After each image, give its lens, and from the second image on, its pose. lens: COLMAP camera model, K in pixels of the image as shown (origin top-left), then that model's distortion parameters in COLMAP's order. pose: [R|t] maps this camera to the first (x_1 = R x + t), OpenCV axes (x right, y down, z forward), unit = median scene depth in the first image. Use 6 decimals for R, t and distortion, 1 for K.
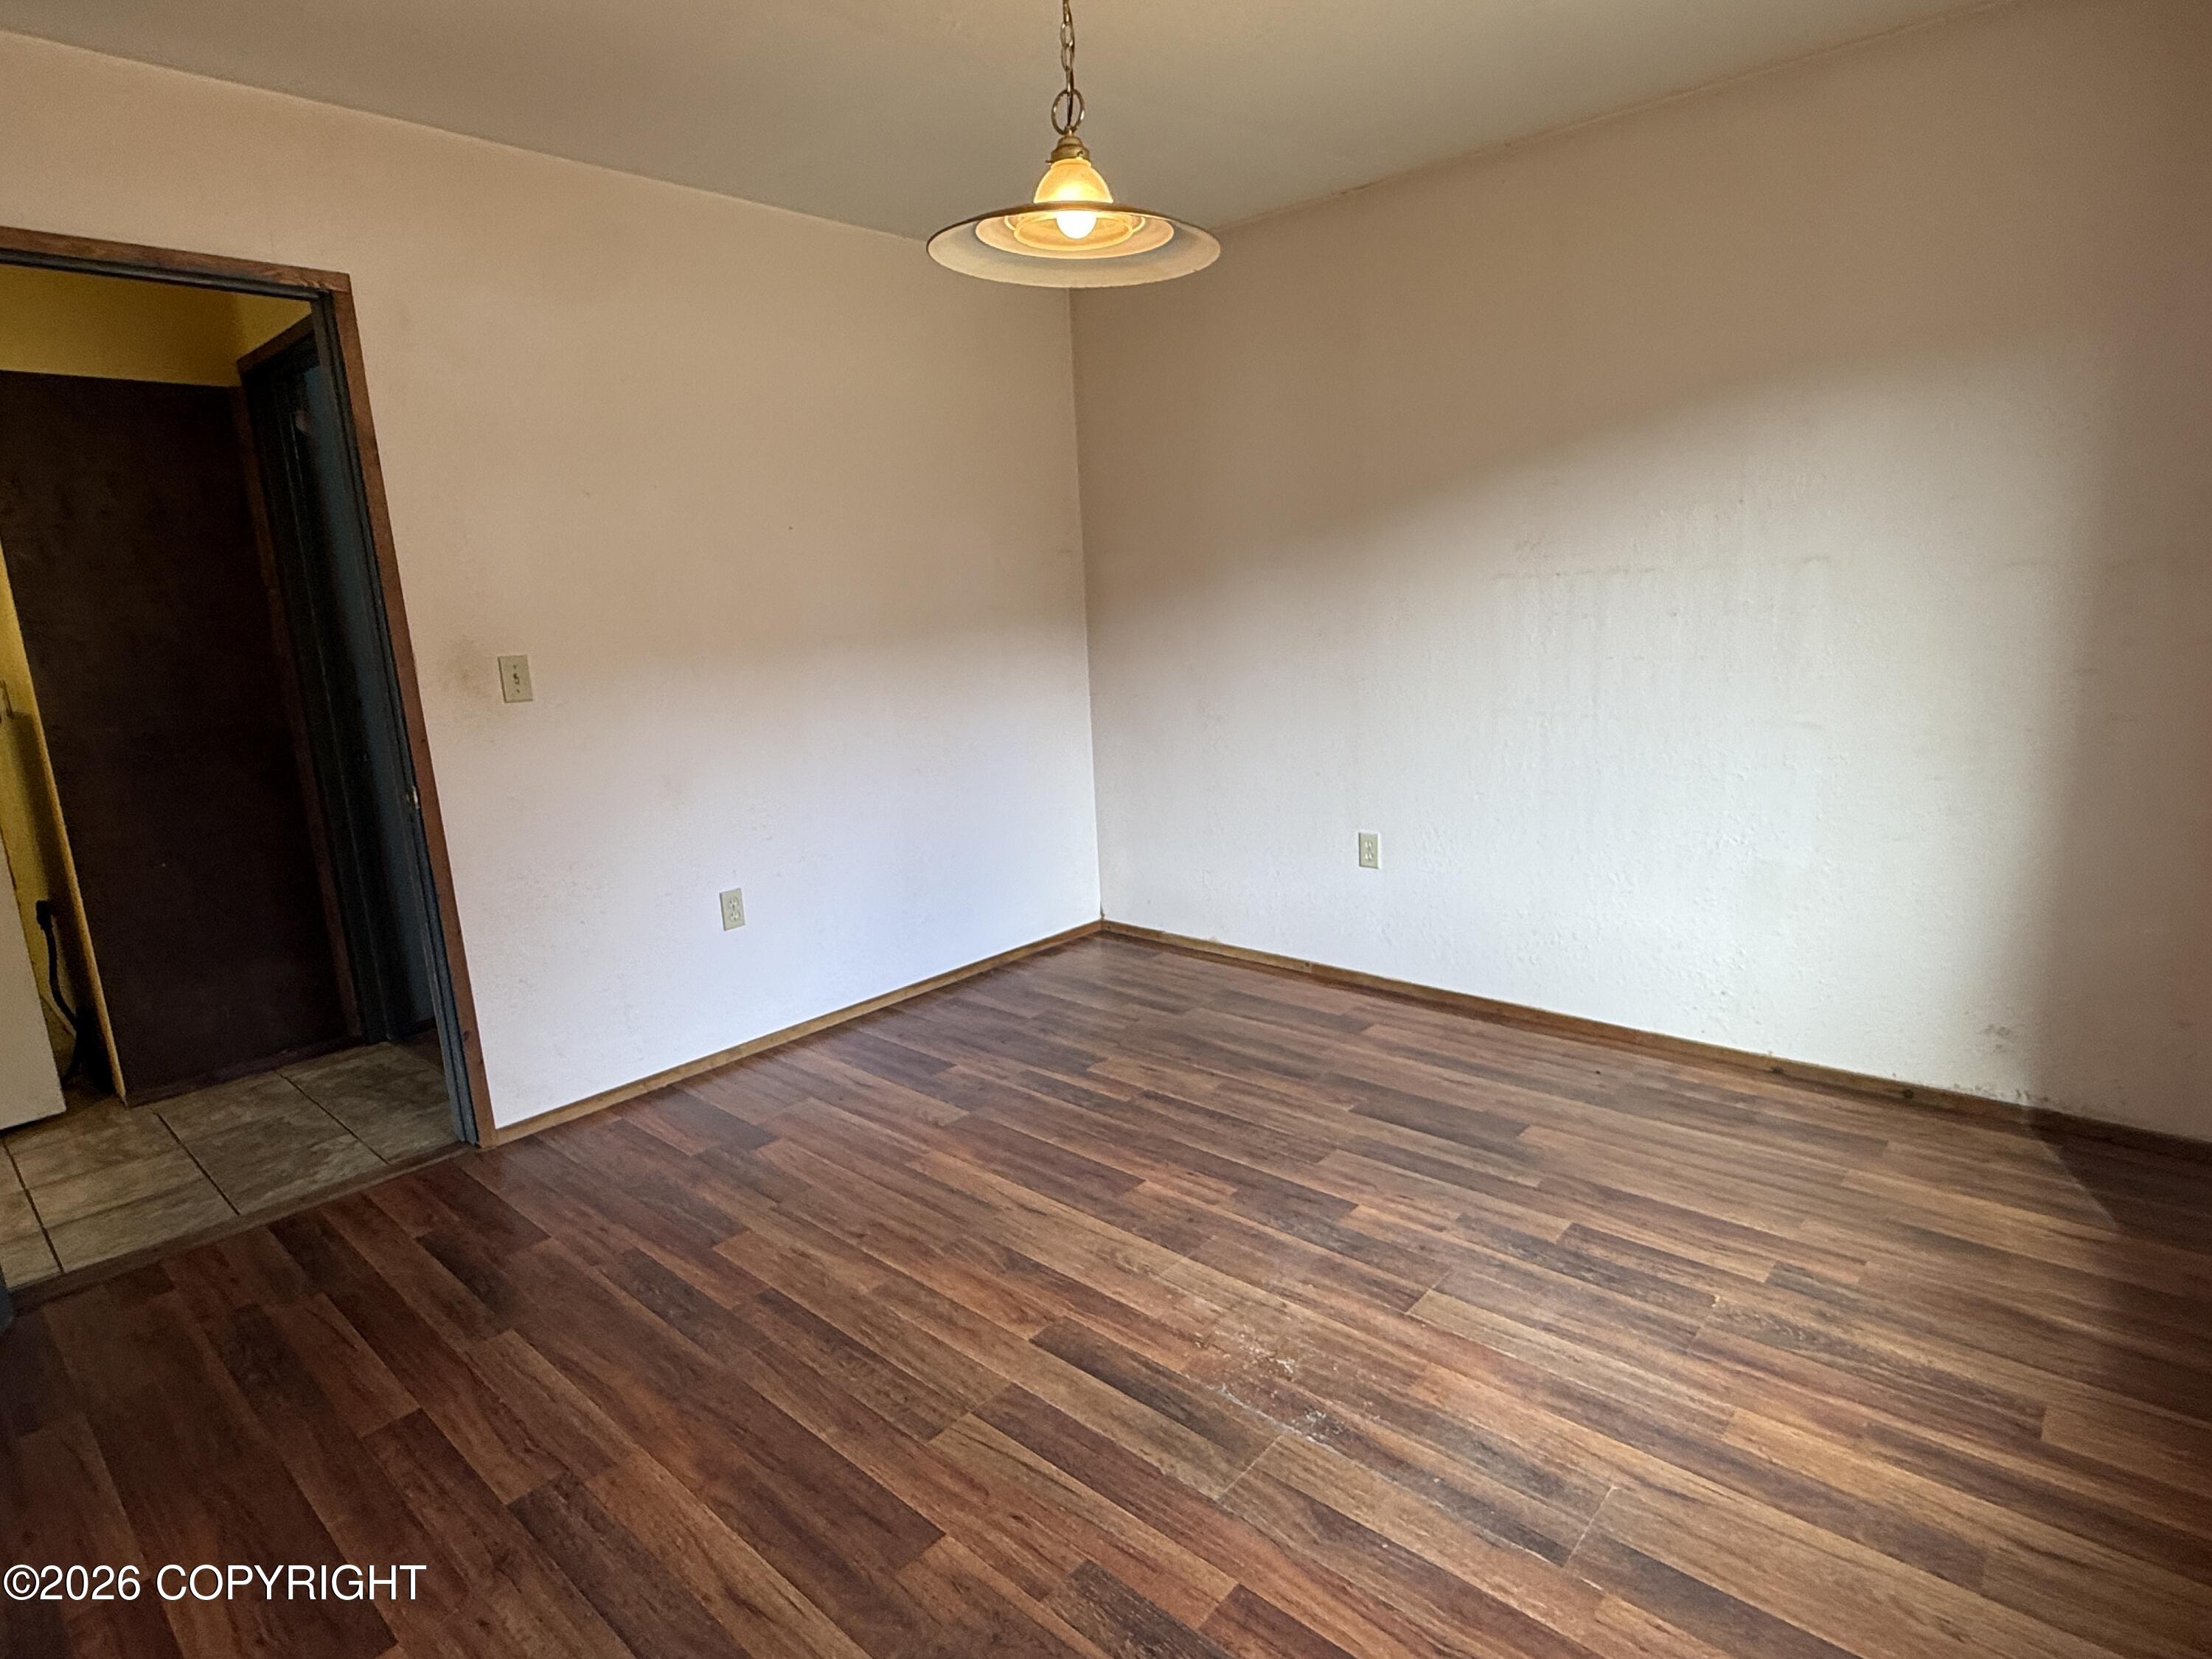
lens RADIAL K [[1174.1, 0, 1107.3], [0, 1174.1, 830.4], [0, 0, 1]] dist [0.002256, -0.002348]
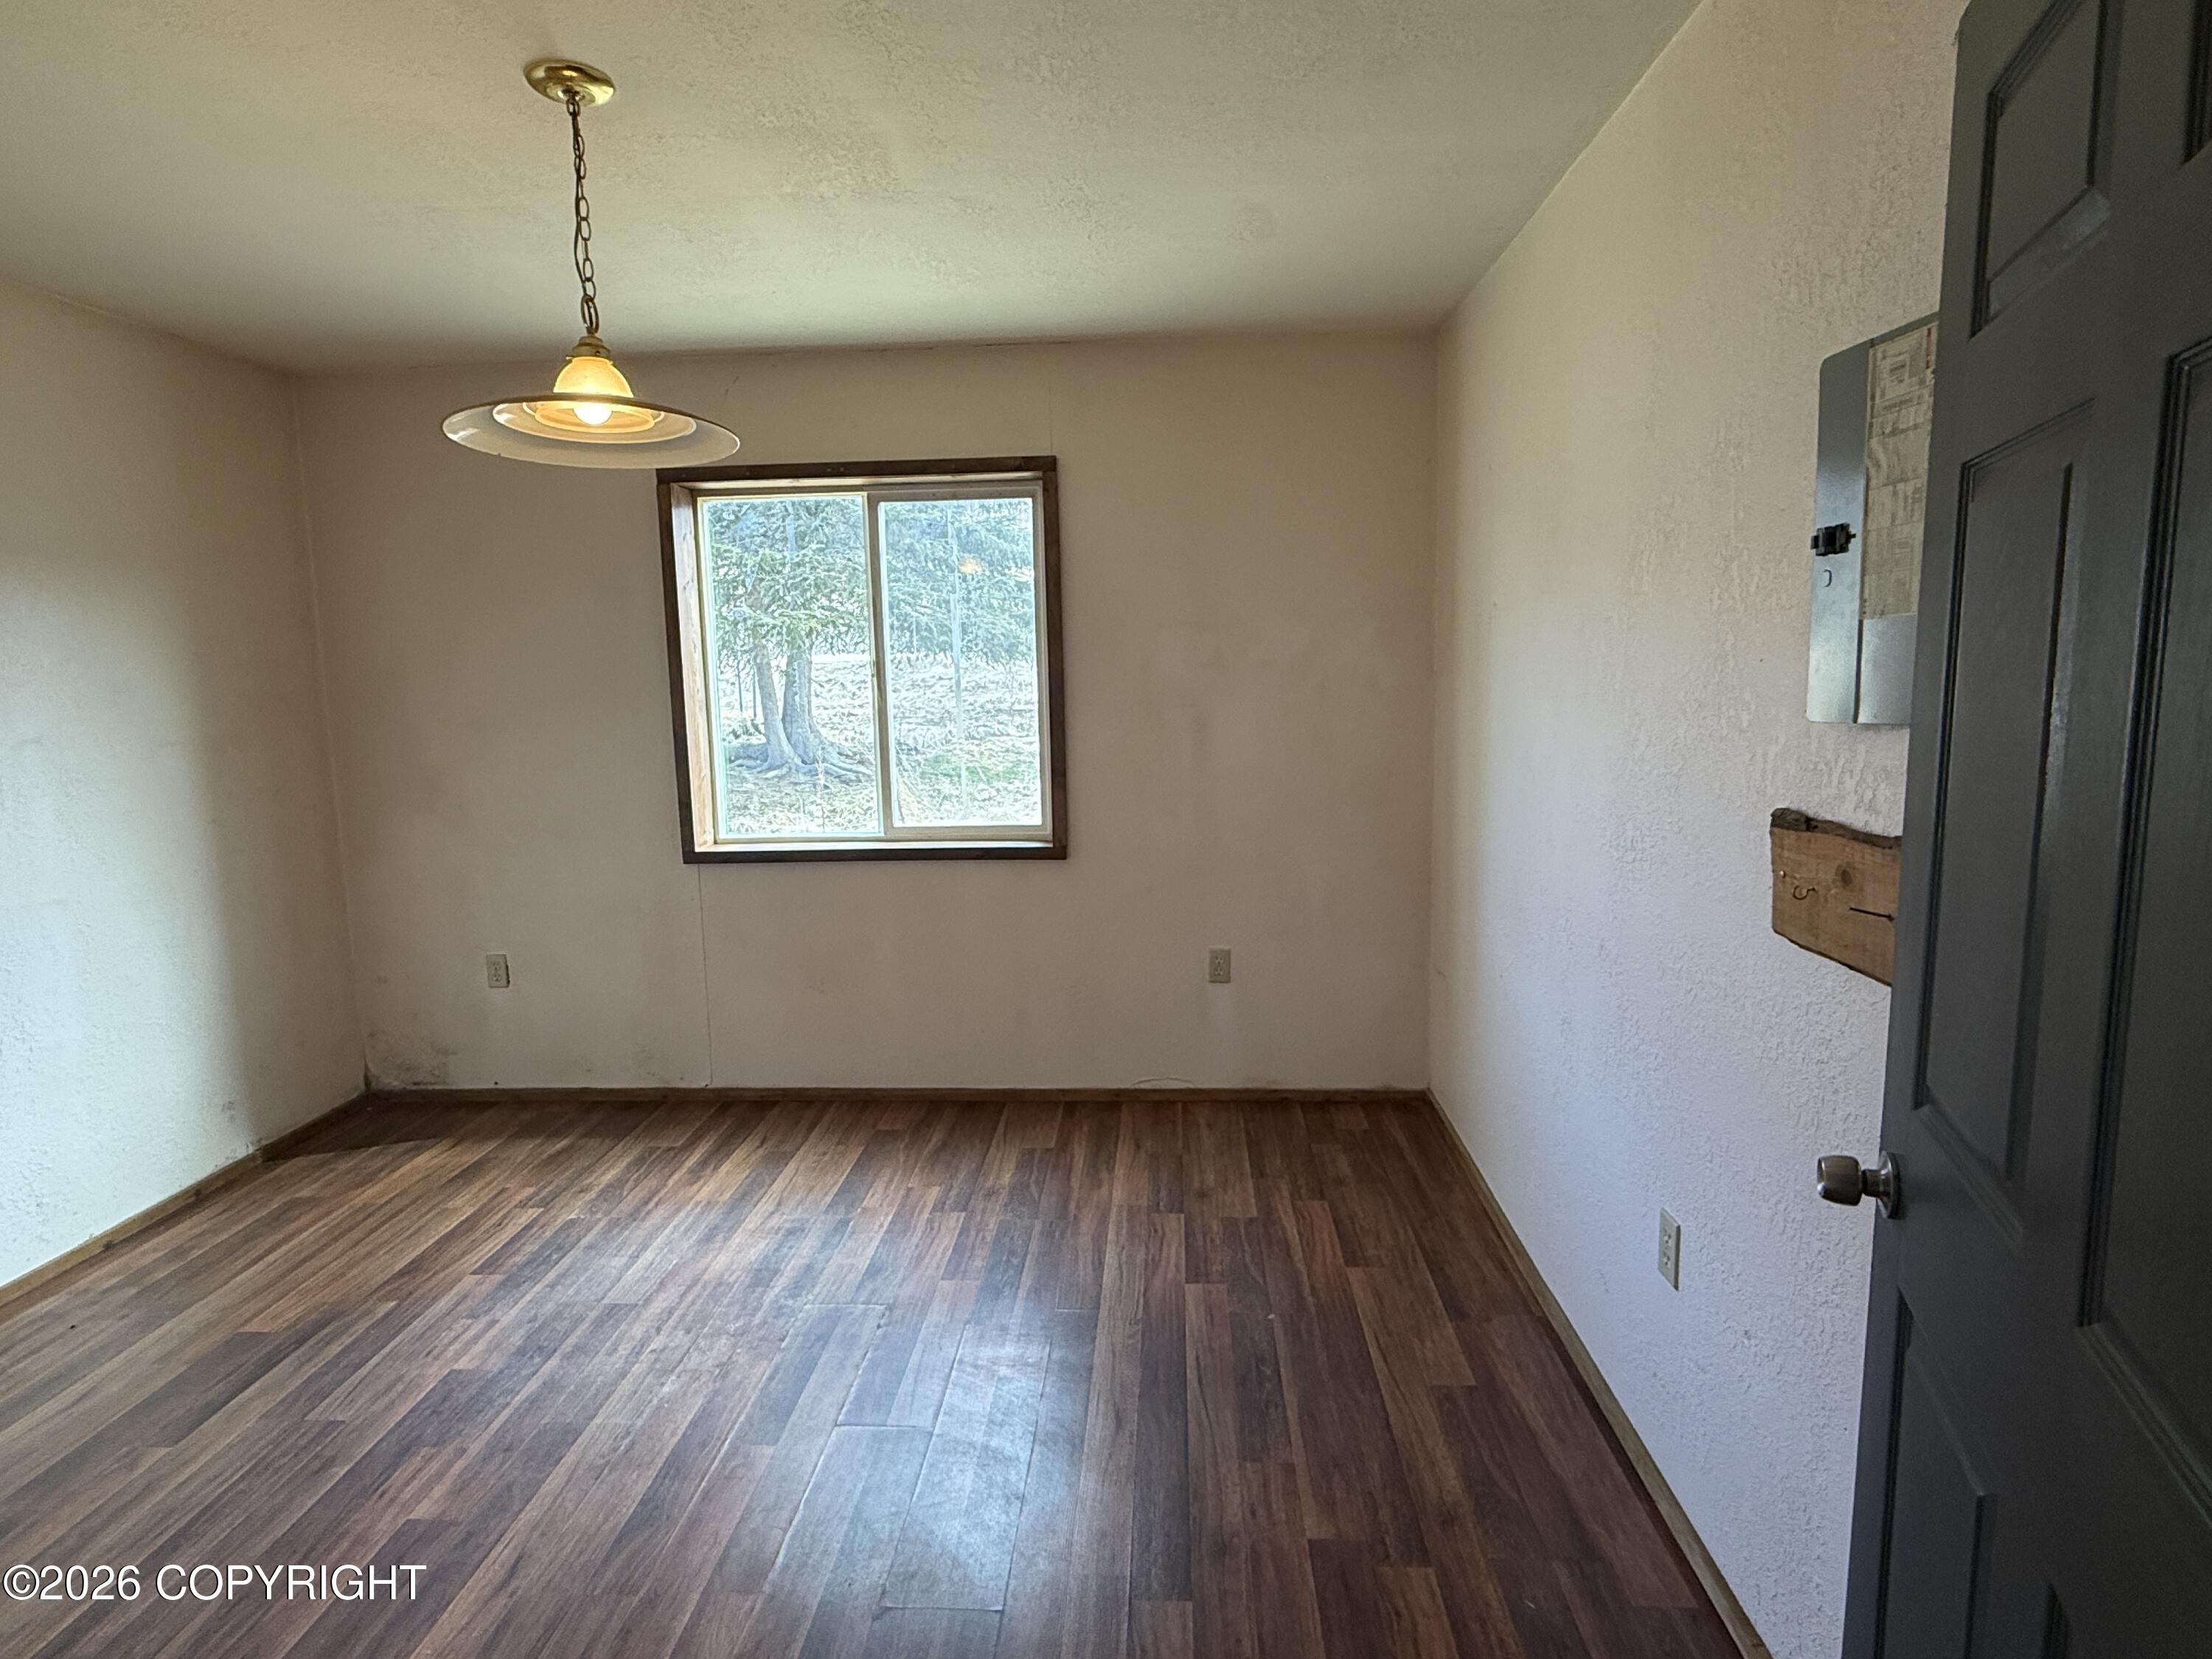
lens RADIAL K [[1174.1, 0, 1106.6], [0, 1174.1, 826.8], [0, 0, 1]] dist [0.002256, -0.002348]
pose [[-0.620598, -0.045201, 0.782825, -0.978250], [0.206602, 0.953635, 0.218851, -0.240155], [-0.756421, 0.297551, -0.582486, 1.150815]]
